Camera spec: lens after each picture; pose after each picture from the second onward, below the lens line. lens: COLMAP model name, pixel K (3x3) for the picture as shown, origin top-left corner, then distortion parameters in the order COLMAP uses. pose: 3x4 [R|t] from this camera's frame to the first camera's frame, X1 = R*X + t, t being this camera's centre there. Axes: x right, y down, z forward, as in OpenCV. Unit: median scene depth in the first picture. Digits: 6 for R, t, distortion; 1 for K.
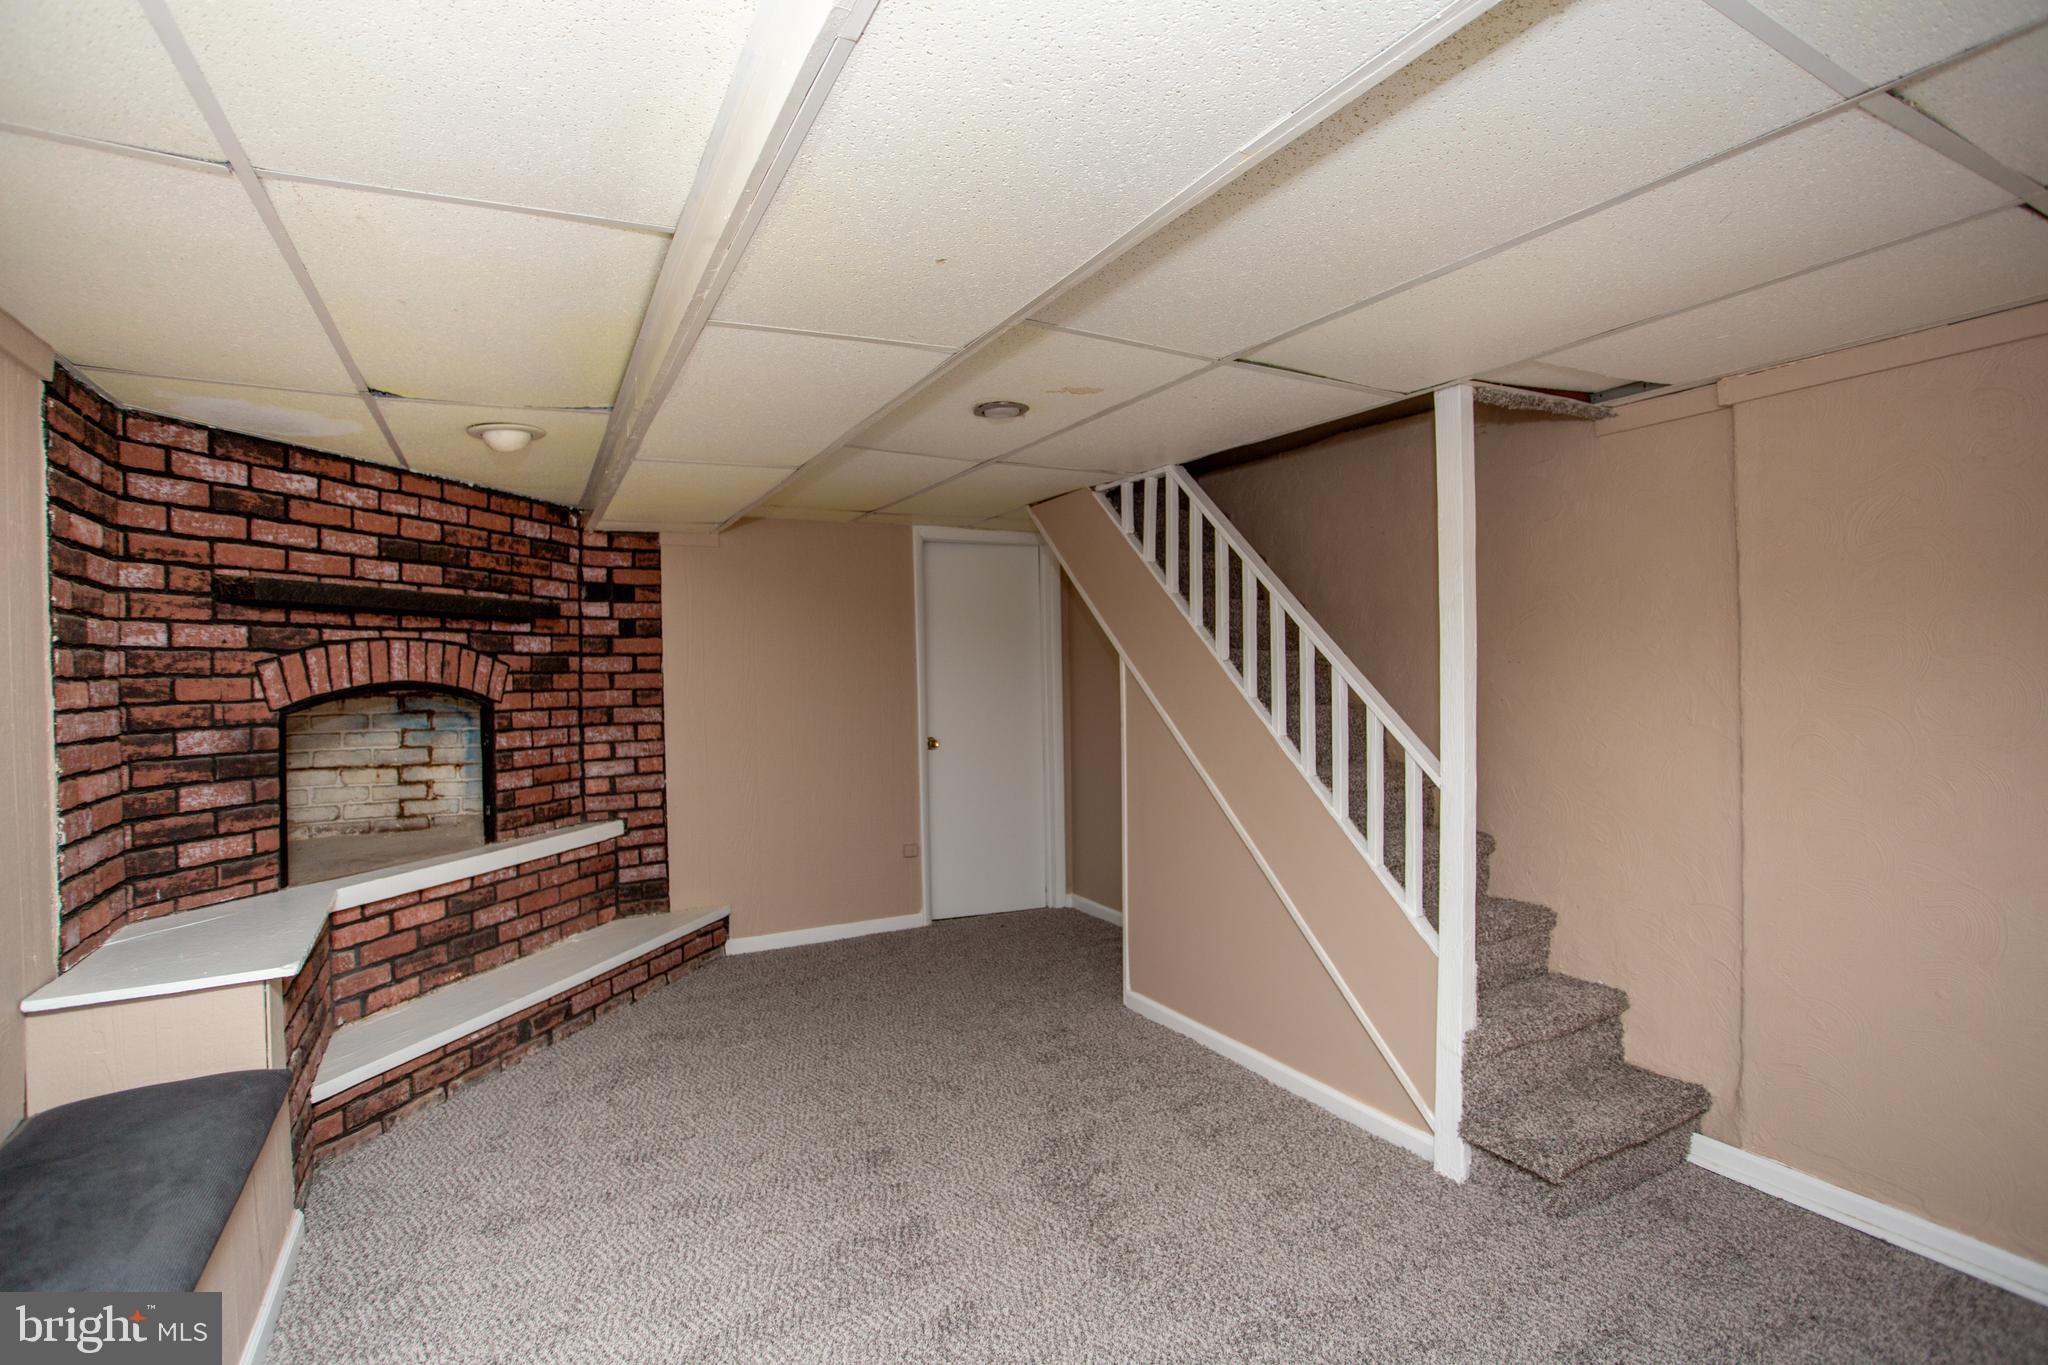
lens RADIAL K [[996.2, 0, 1043.7], [0, 996.2, 680.8], [0, 0, 1]] dist [-0.065556, 0.022703]
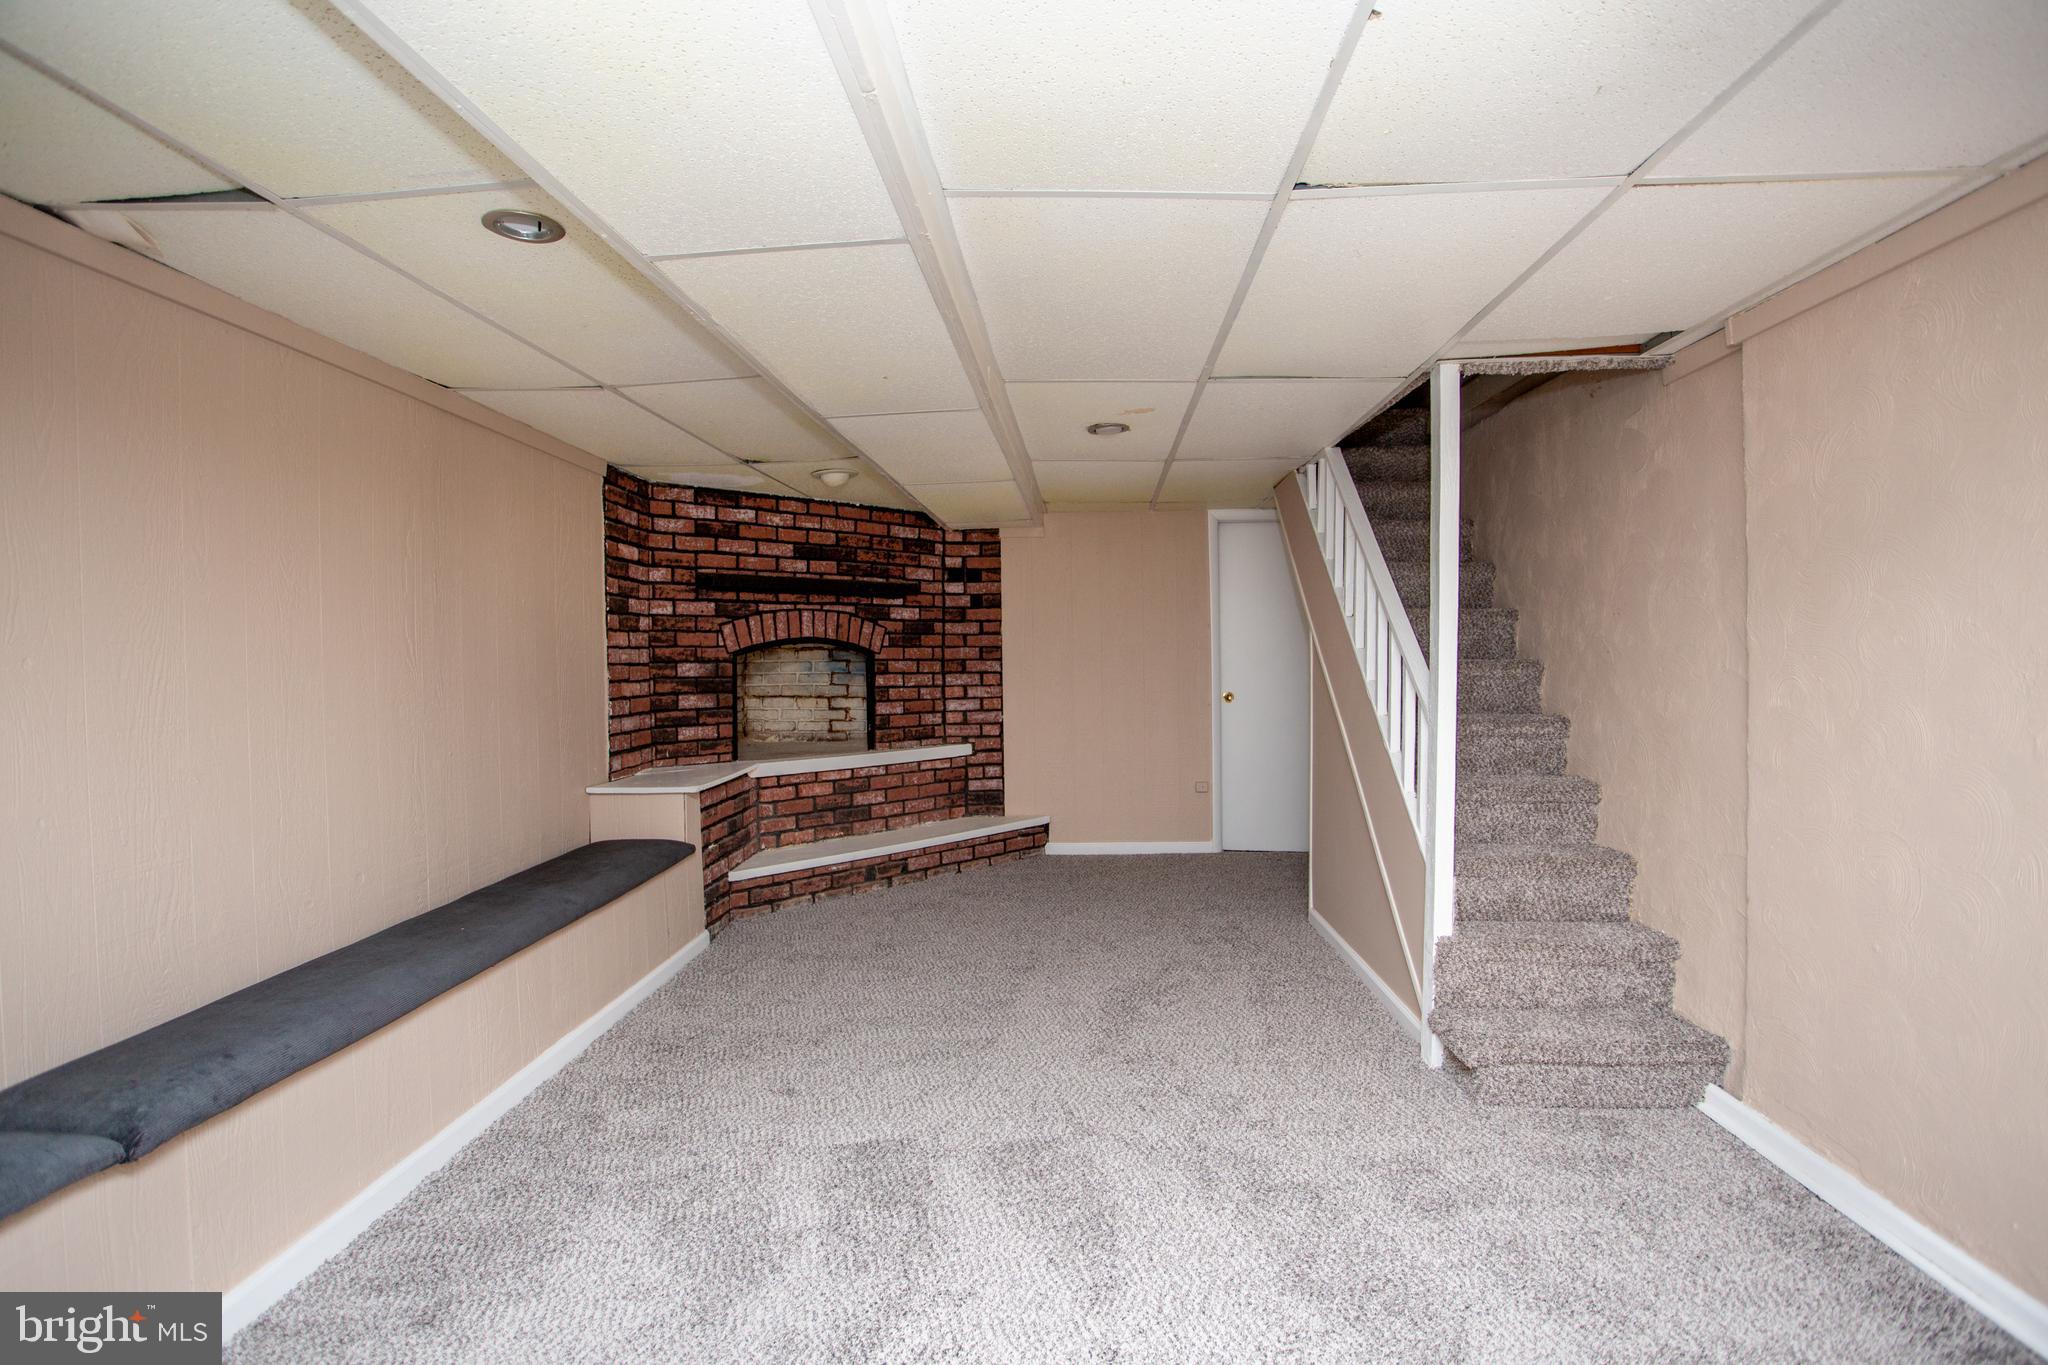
lens RADIAL K [[996.2, 0, 1017.1], [0, 996.2, 678.4], [0, 0, 1]] dist [-0.065556, 0.022703]
pose [[0.849895, 0.018476, -0.526628, 0.491033], [-0.008402, 0.999733, 0.021515, 0.031564], [0.526885, -0.013861, 0.849823, -0.179865]]
